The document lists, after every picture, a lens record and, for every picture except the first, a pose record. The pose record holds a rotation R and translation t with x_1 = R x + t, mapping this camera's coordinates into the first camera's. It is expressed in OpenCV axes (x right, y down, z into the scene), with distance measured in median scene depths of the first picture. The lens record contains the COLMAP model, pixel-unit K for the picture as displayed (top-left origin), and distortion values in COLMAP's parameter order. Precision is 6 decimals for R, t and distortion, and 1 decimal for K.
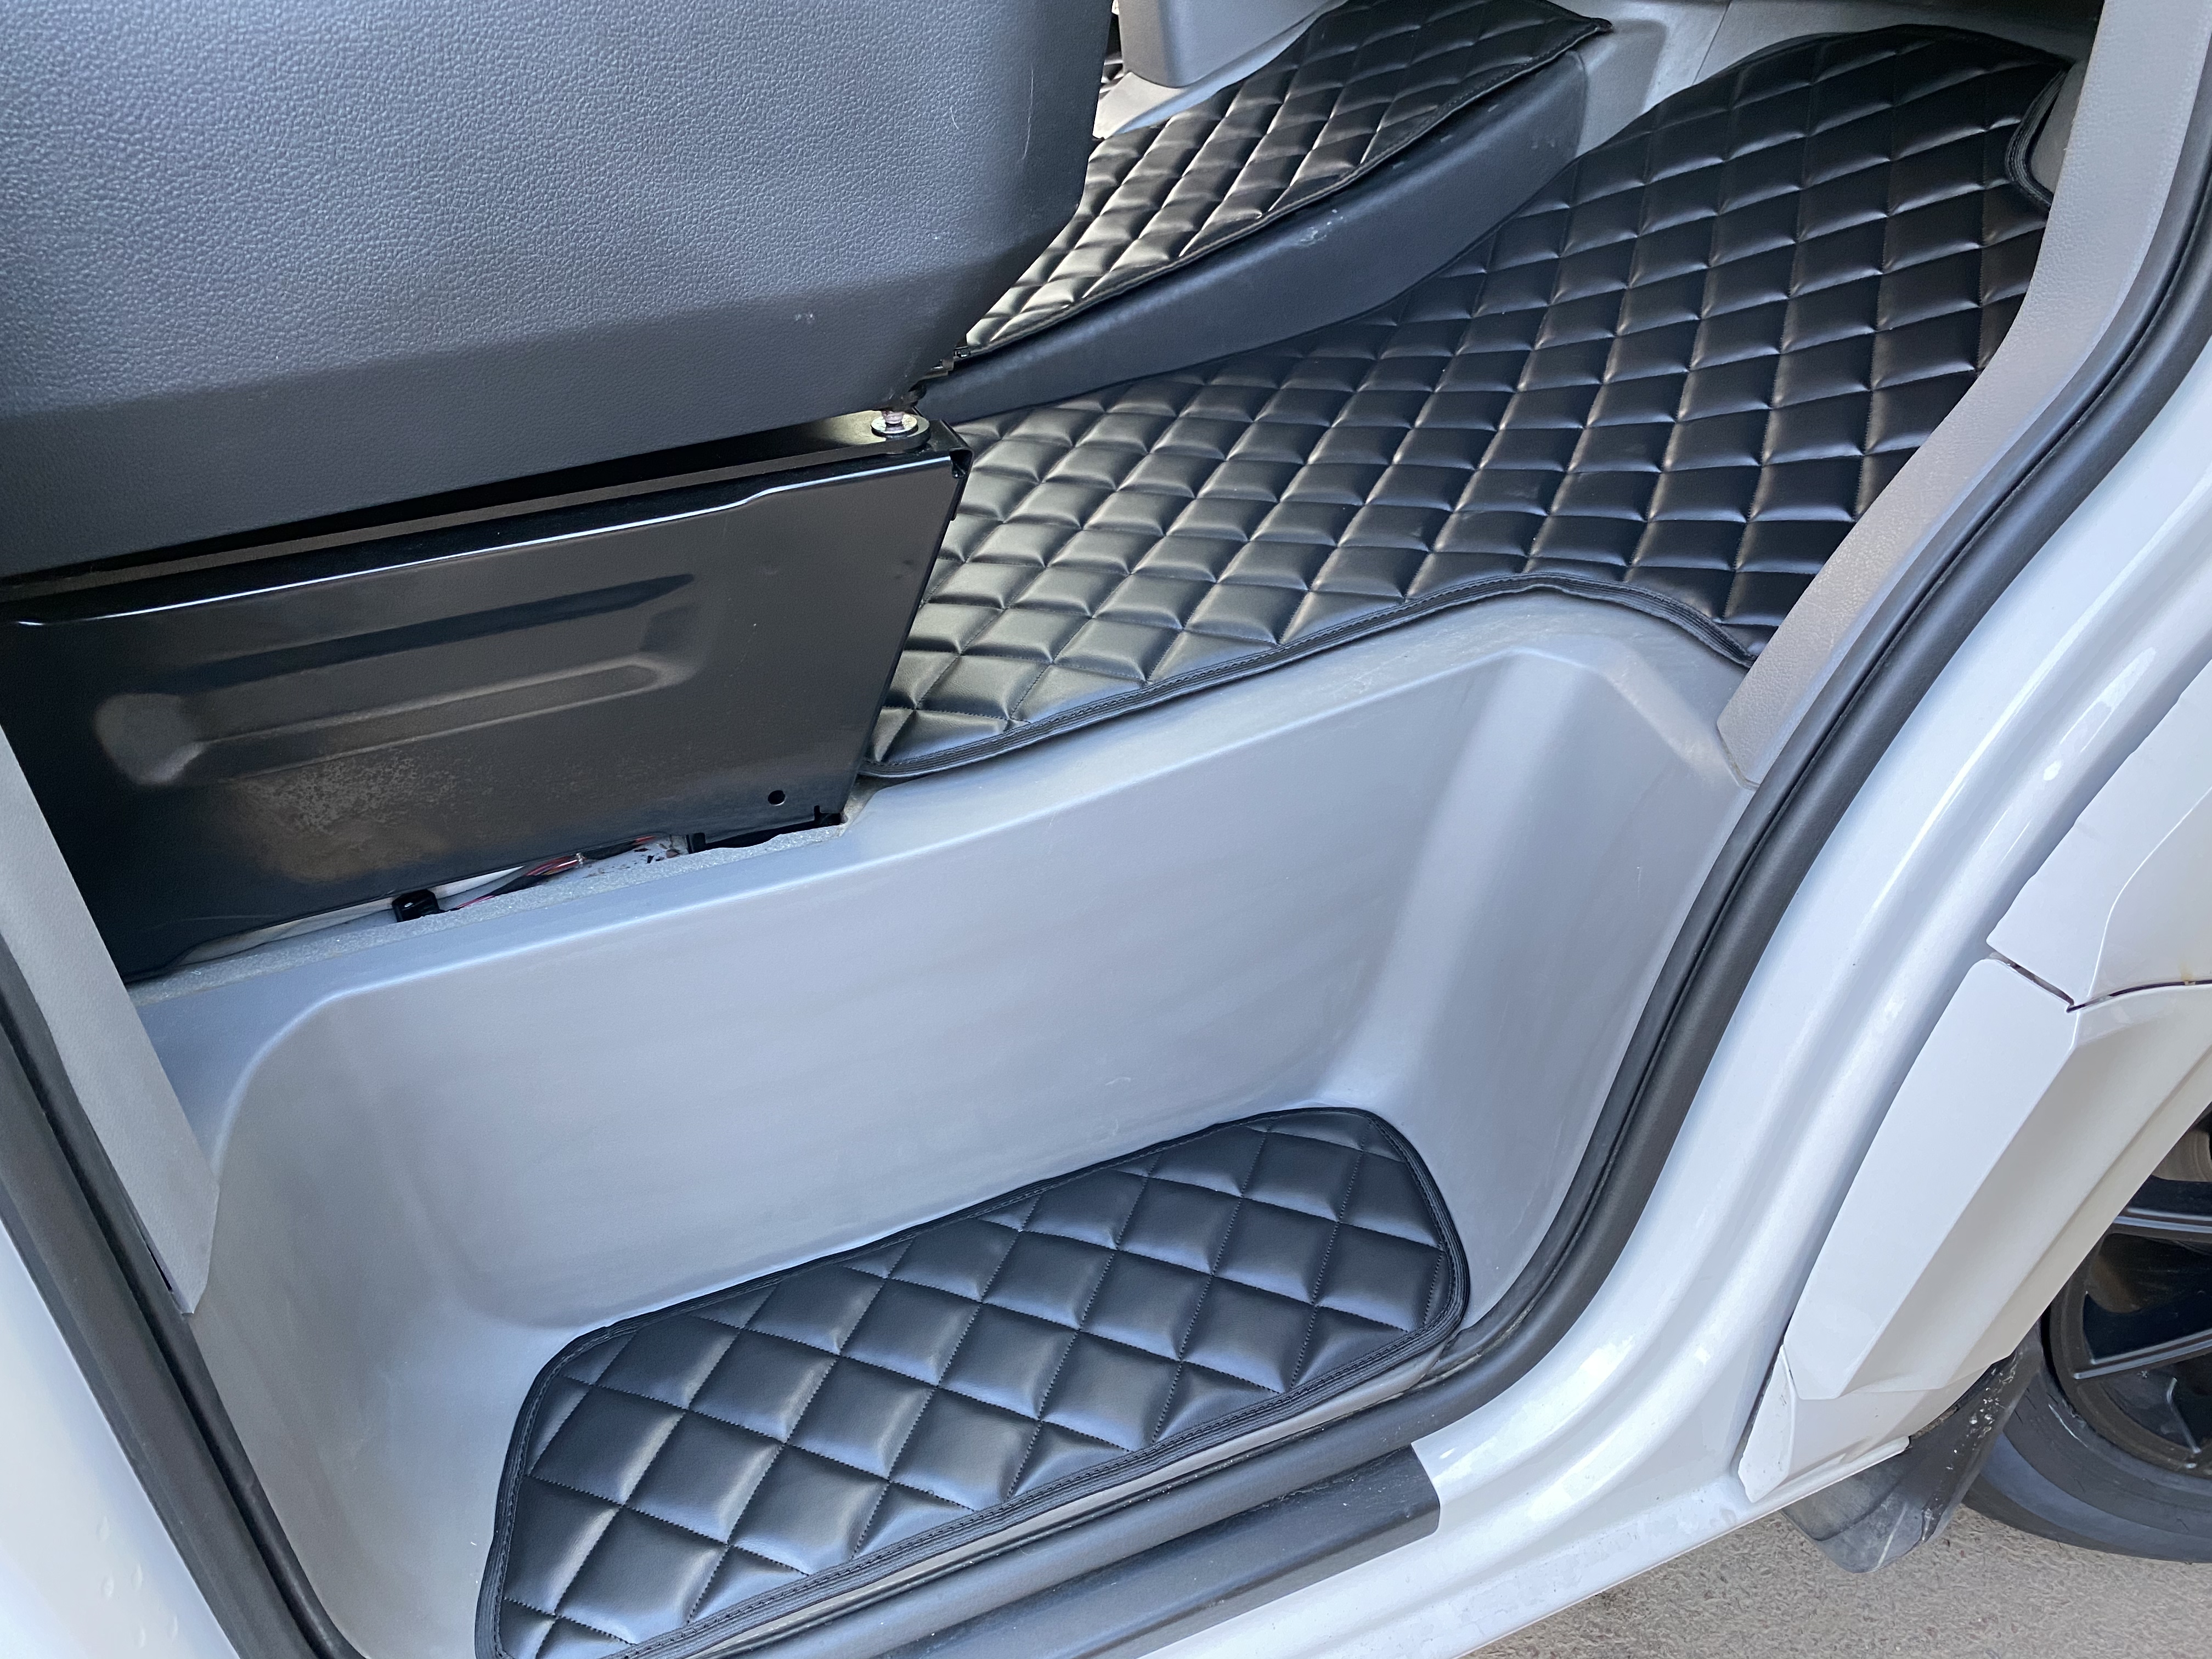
lens RADIAL K [[1745.9, 0, 1113.8], [0, 1745.9, 830.6], [0, 0, 1]] dist [0.069300, -0.108809]
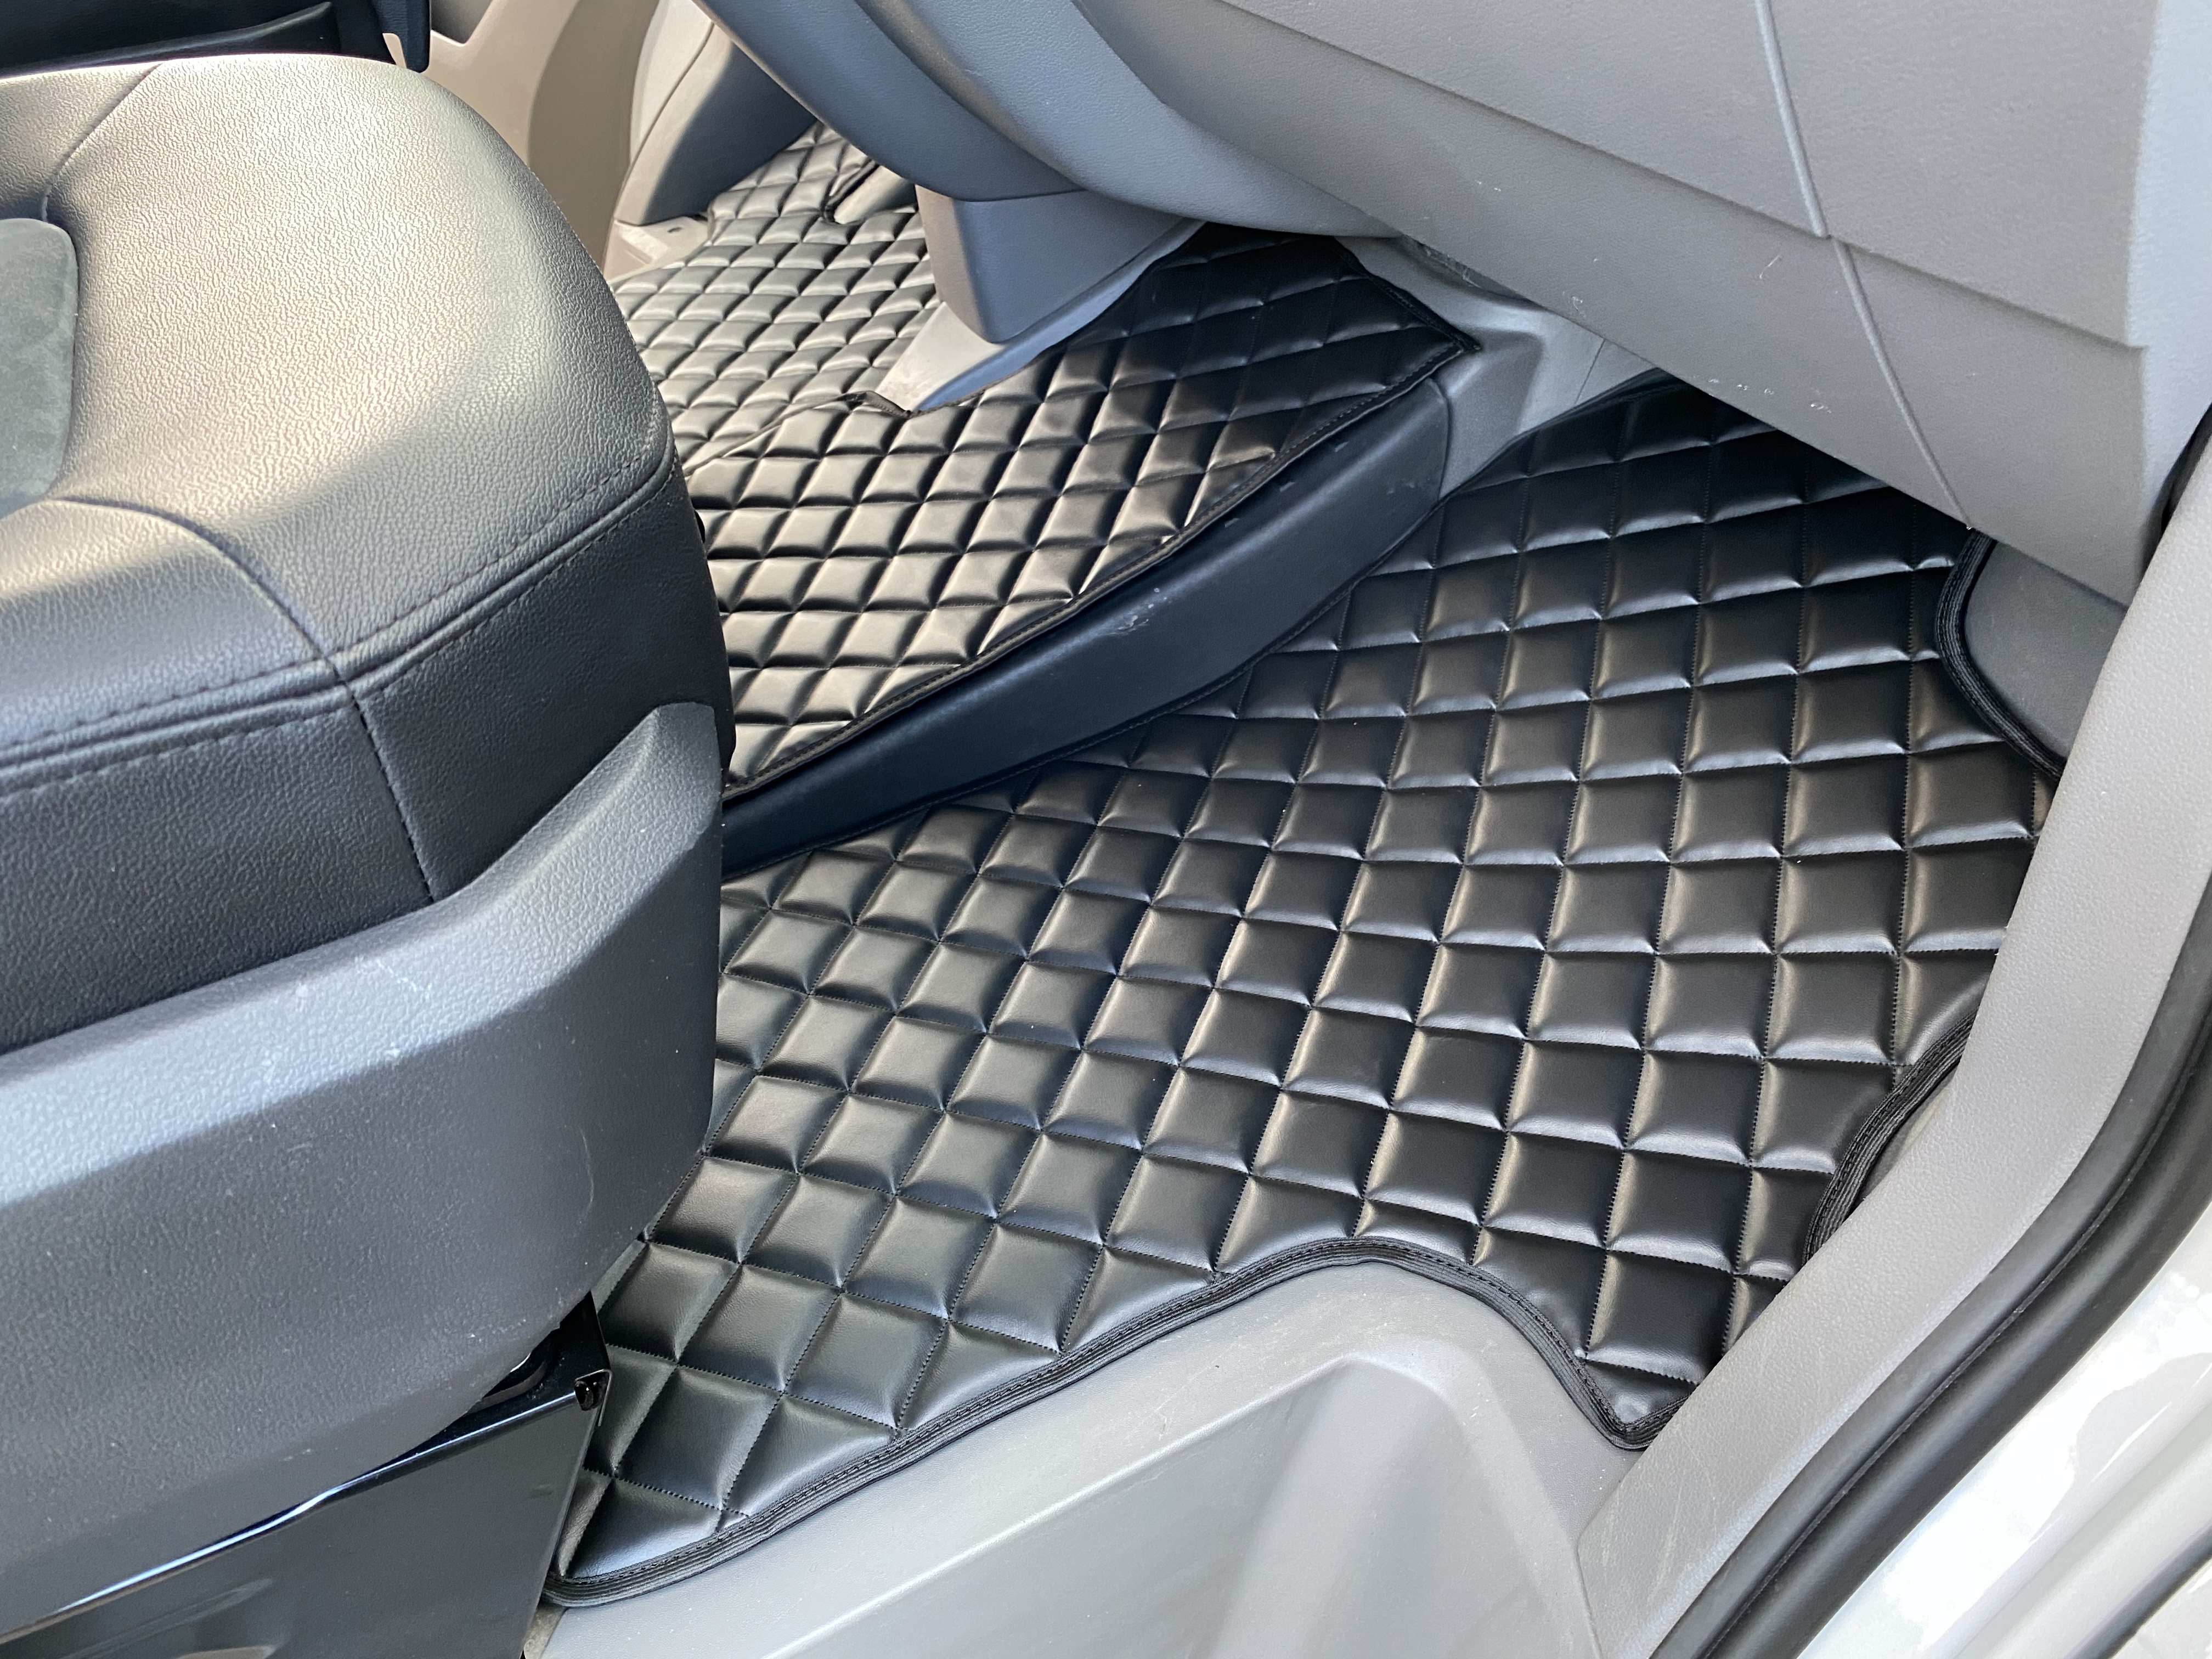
lens RADIAL K [[1745.9, 0, 1113.8], [0, 1745.9, 830.6], [0, 0, 1]] dist [0.069300, -0.108809]
pose [[0.998657, -0.051777, 0.001872, 0.097045], [0.051240, 0.992350, 0.112322, -0.334147], [-0.007673, -0.112076, 0.993670, 0.146084]]
